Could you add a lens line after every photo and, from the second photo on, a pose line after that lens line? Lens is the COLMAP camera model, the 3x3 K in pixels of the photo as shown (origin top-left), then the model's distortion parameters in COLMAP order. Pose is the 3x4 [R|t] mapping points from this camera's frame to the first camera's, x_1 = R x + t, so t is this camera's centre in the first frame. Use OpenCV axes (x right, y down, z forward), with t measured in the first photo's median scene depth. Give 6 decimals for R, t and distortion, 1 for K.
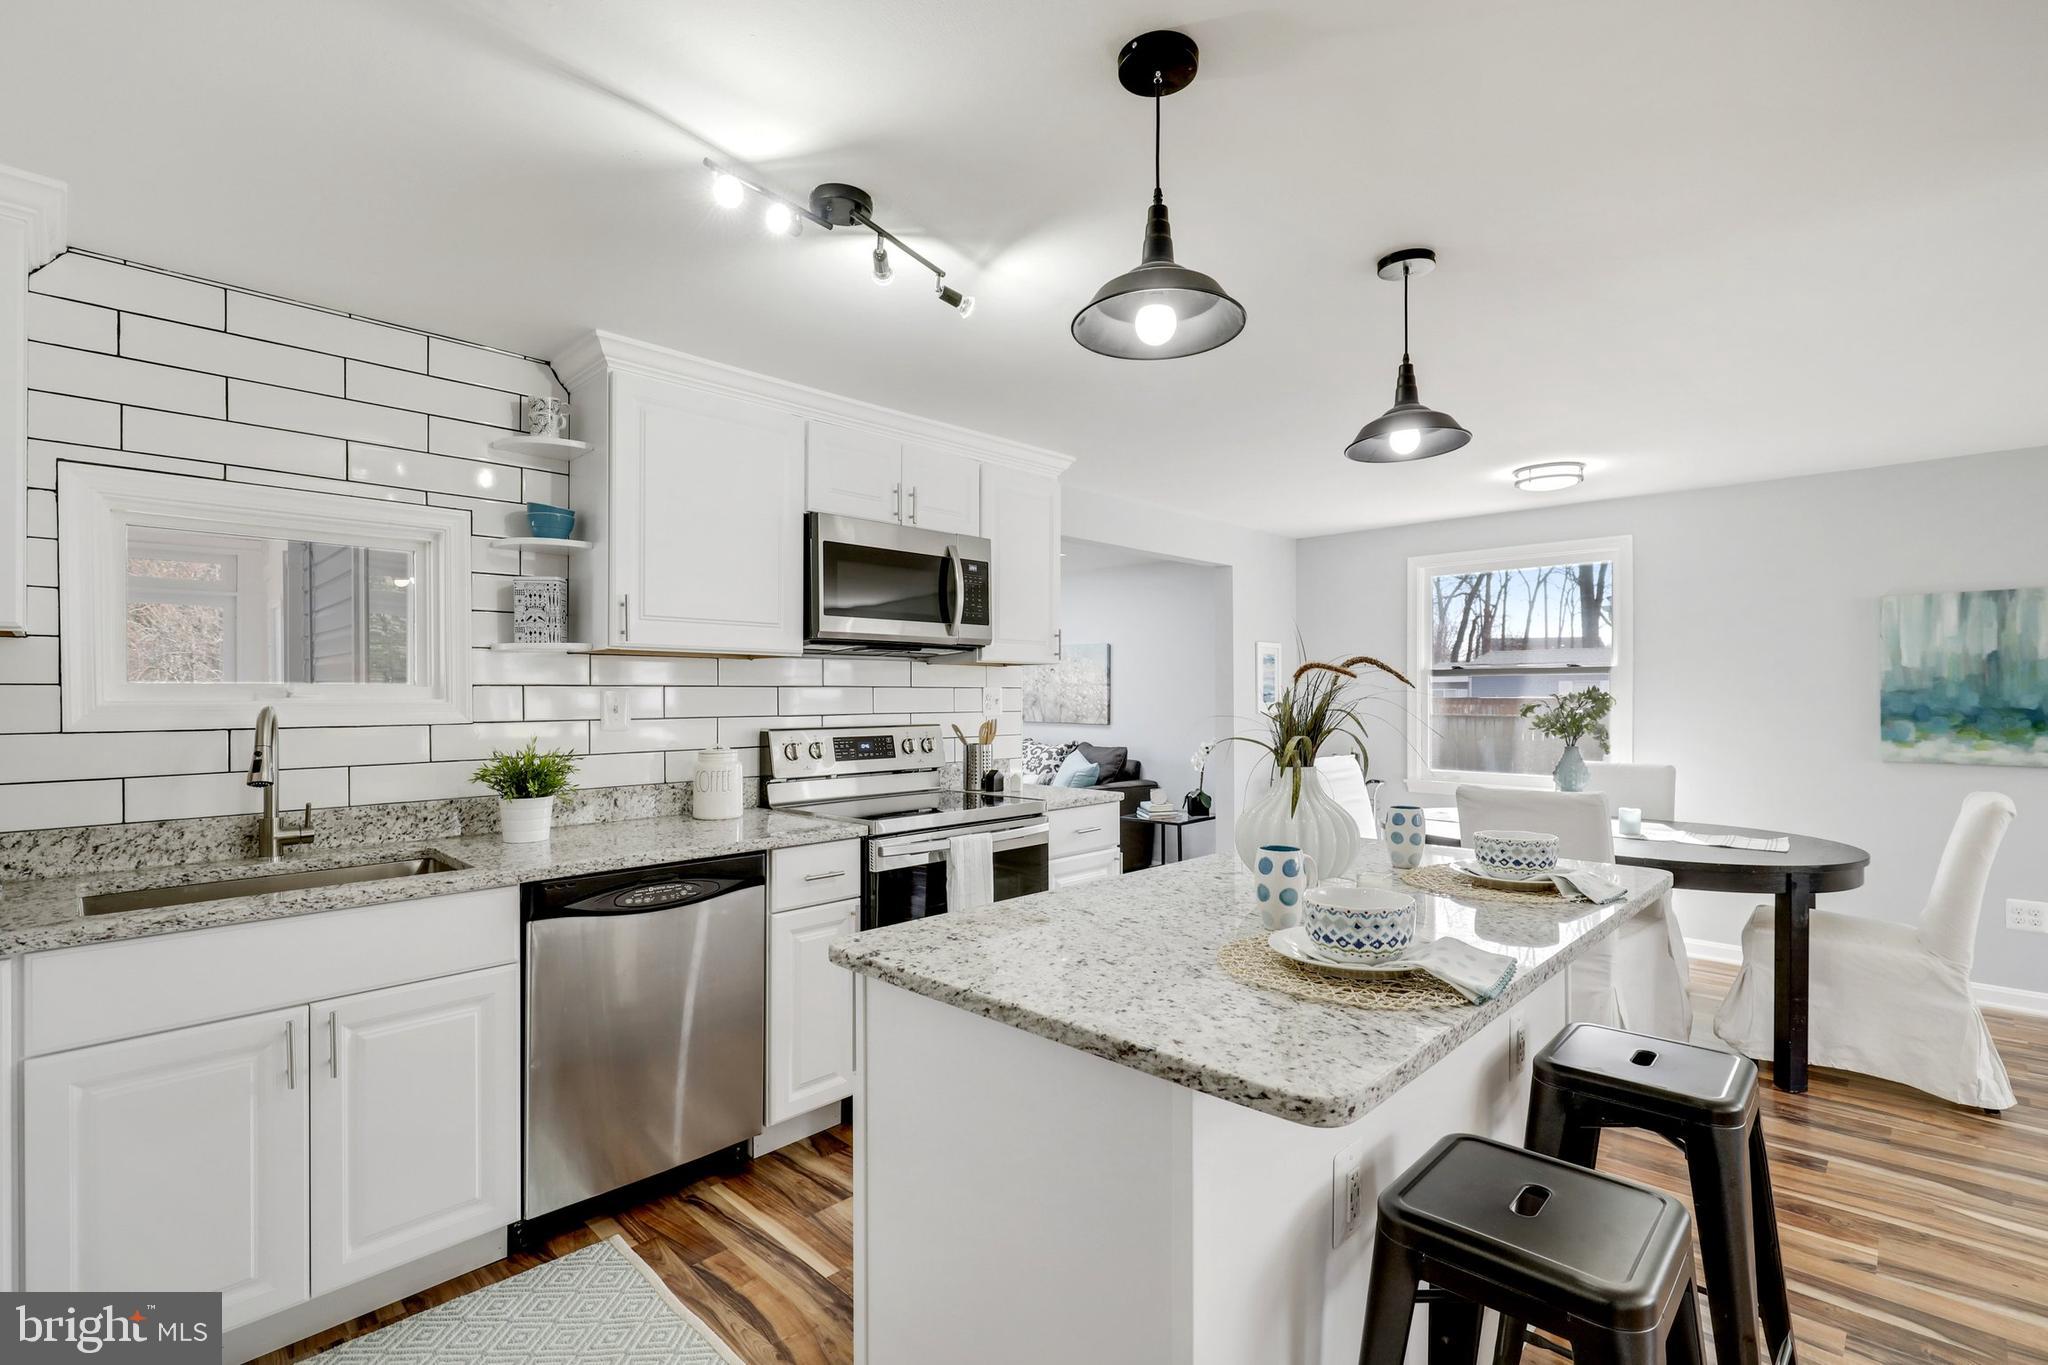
lens RADIAL K [[930.7, 0, 1025.5], [0, 930.7, 688.1], [0, 0, 1]] dist [-0.000073, 0.000681]
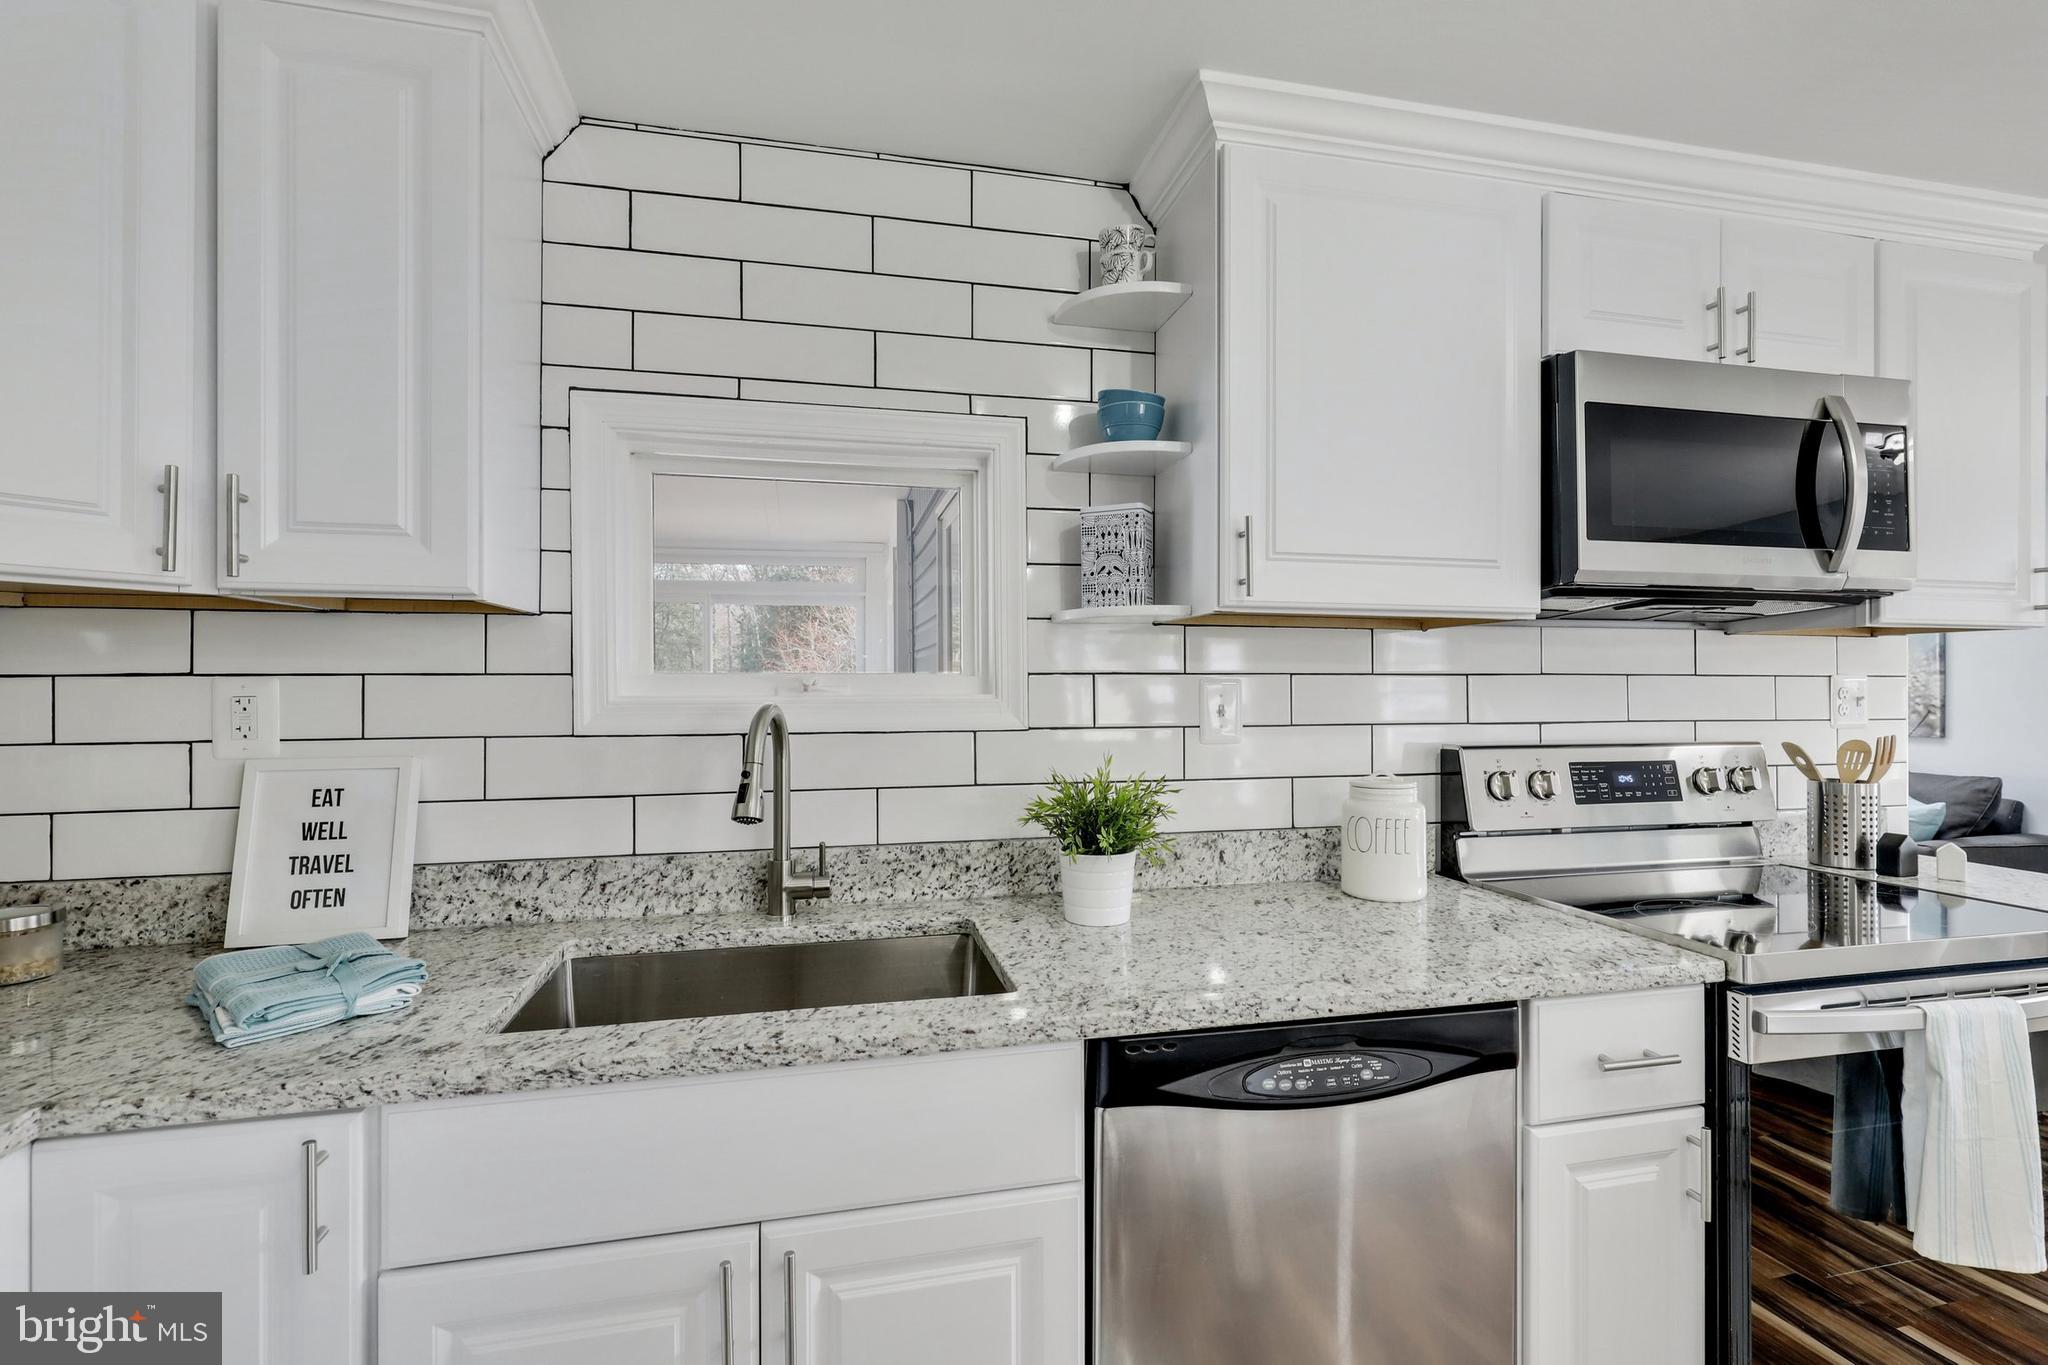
lens RADIAL K [[930.7, 0, 1025.5], [0, 930.7, 688.1], [0, 0, 1]] dist [-0.000073, 0.000681]
pose [[0.837648, 0.002138, -0.546206, -0.224707], [0.002275, 0.999970, 0.007404, 0.002275], [0.546205, -0.007445, 0.837618, 0.430506]]
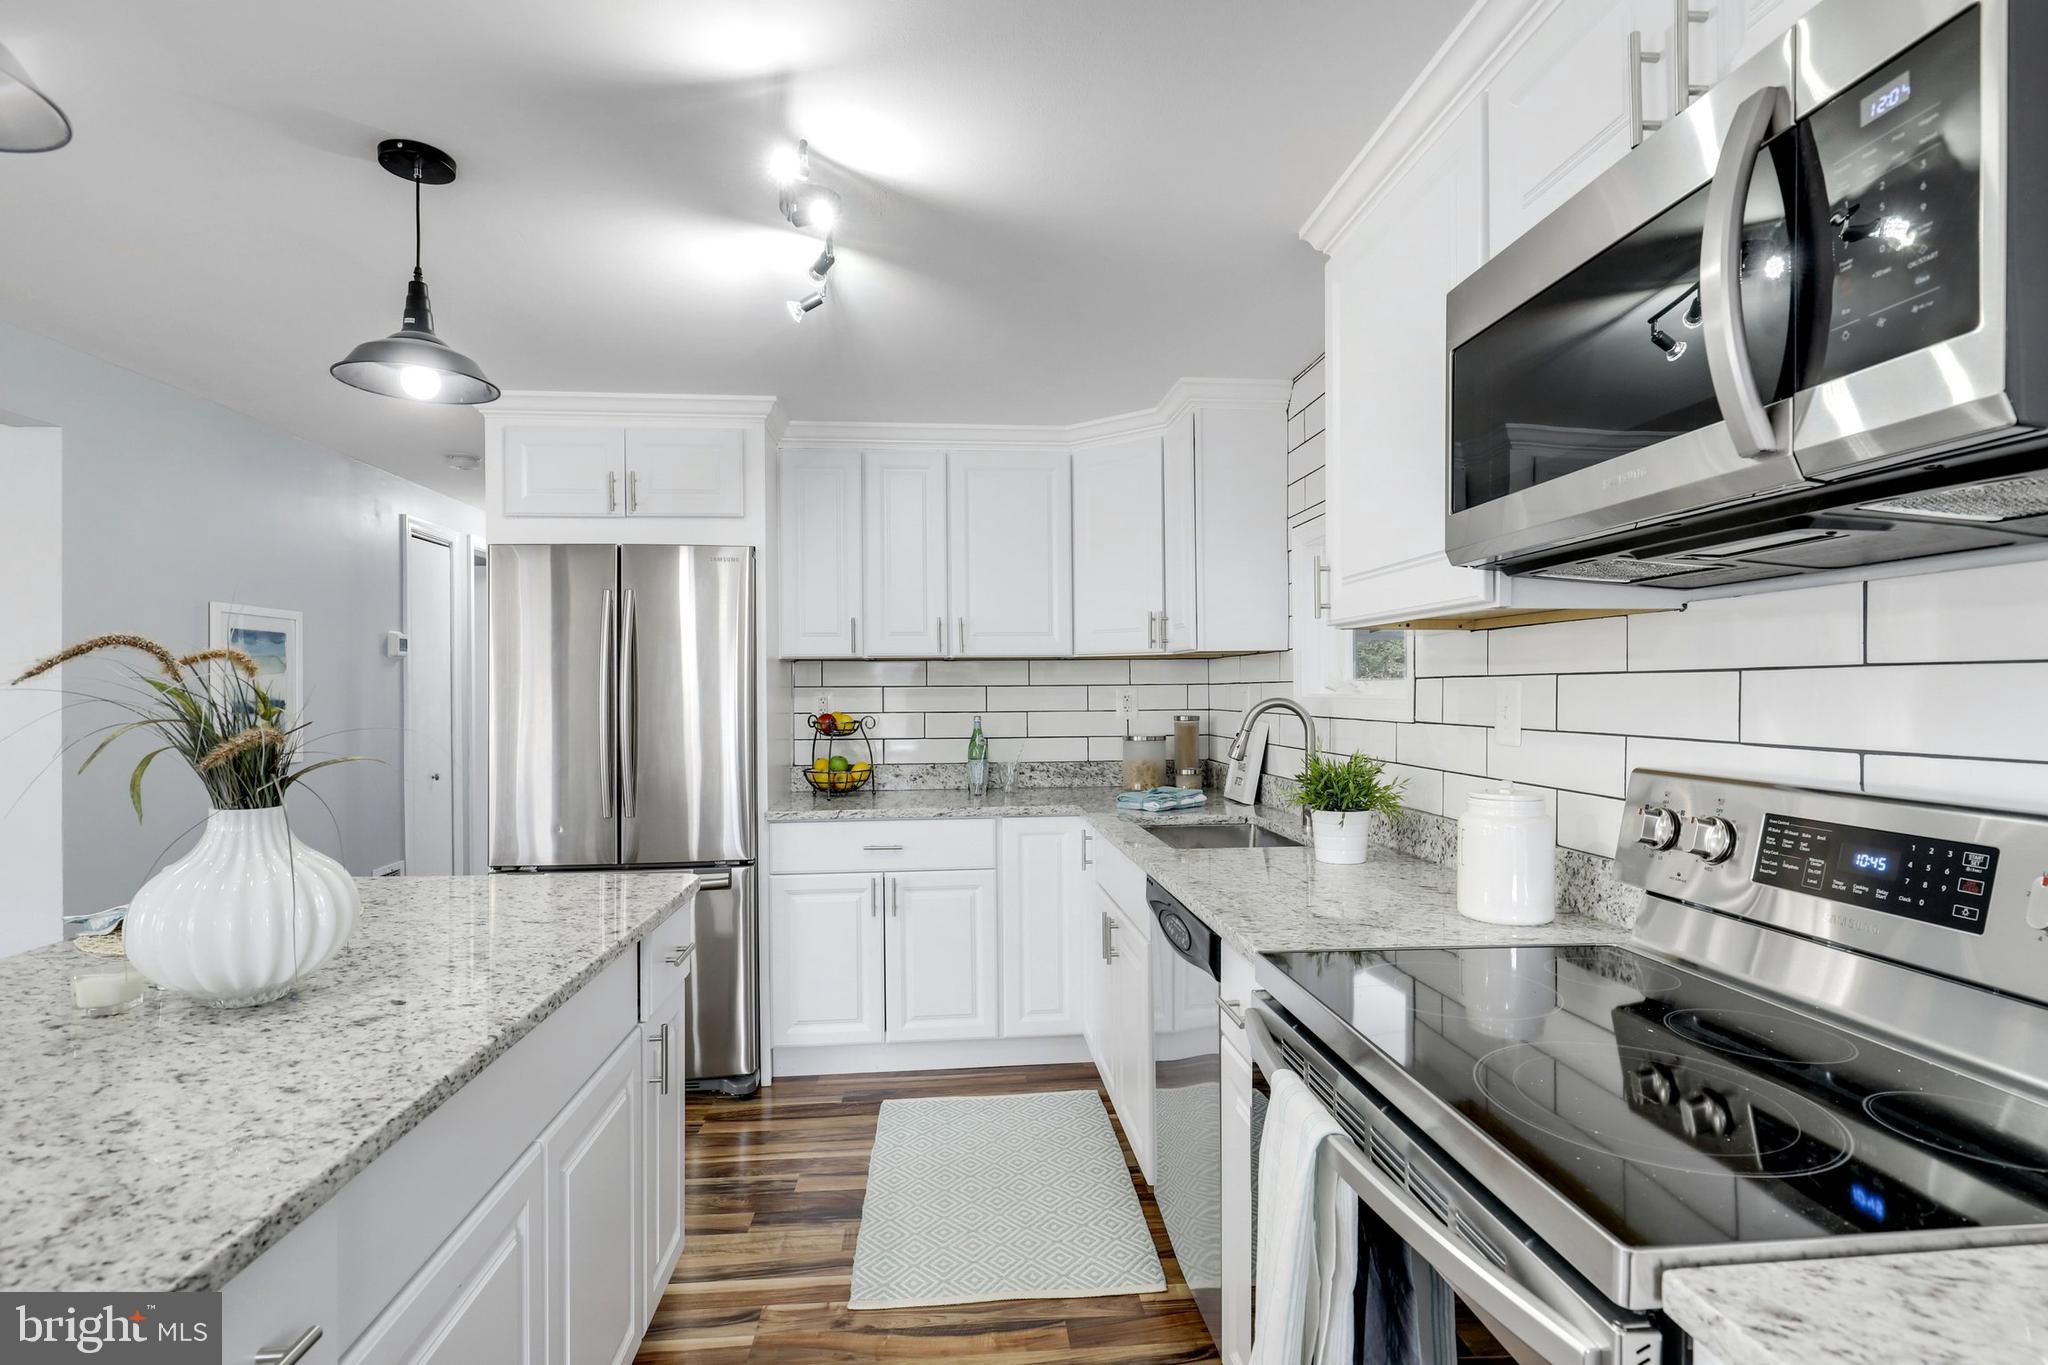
lens RADIAL K [[1014.6, 0, 1019.9], [0, 1014.6, 689.8], [0, 0, 1]] dist [-0.000068, -0.000099]
pose [[-0.660865, 0.006583, -0.750476, 0.337496], [0.011463, 0.999933, -0.001324, 0.005447], [0.750417, -0.009478, -0.660896, 1.345527]]
